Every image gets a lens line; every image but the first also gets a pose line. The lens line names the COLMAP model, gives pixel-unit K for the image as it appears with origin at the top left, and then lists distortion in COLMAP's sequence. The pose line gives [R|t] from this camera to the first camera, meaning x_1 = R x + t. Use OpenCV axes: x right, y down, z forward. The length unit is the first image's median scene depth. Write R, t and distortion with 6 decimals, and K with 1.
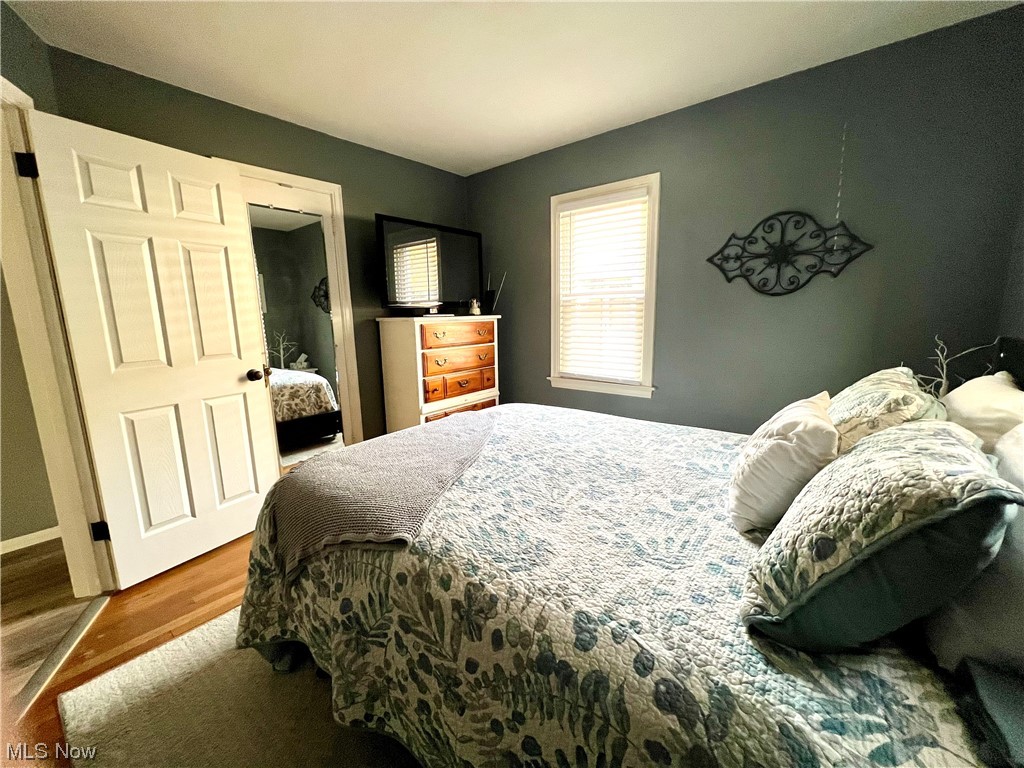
lens RADIAL K [[415.8, 0, 505.2], [0, 415.8, 385.4], [0, 0, 1]] dist [0.002333, 0.000098]
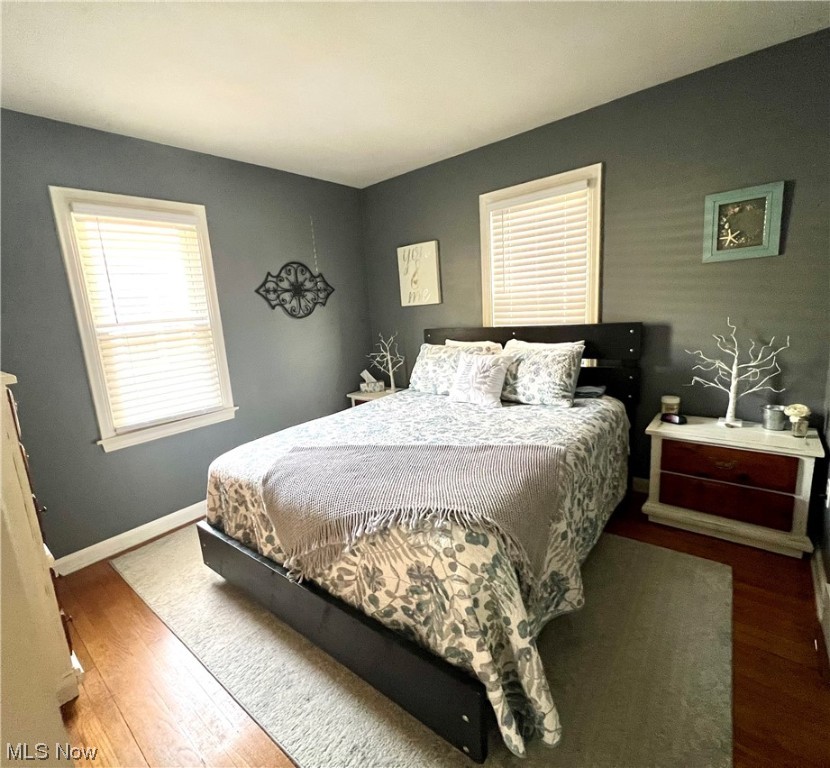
lens RADIAL K [[397.4, 0, 409.9], [0, 397.4, 379.3], [0, 0, 1]] dist [-0.000972, -0.000117]
pose [[0.013580, -0.165641, 0.986093, -0.756507], [0.249482, 0.955555, 0.157075, -0.133824], [-0.968284, 0.243879, 0.054301, 0.606221]]
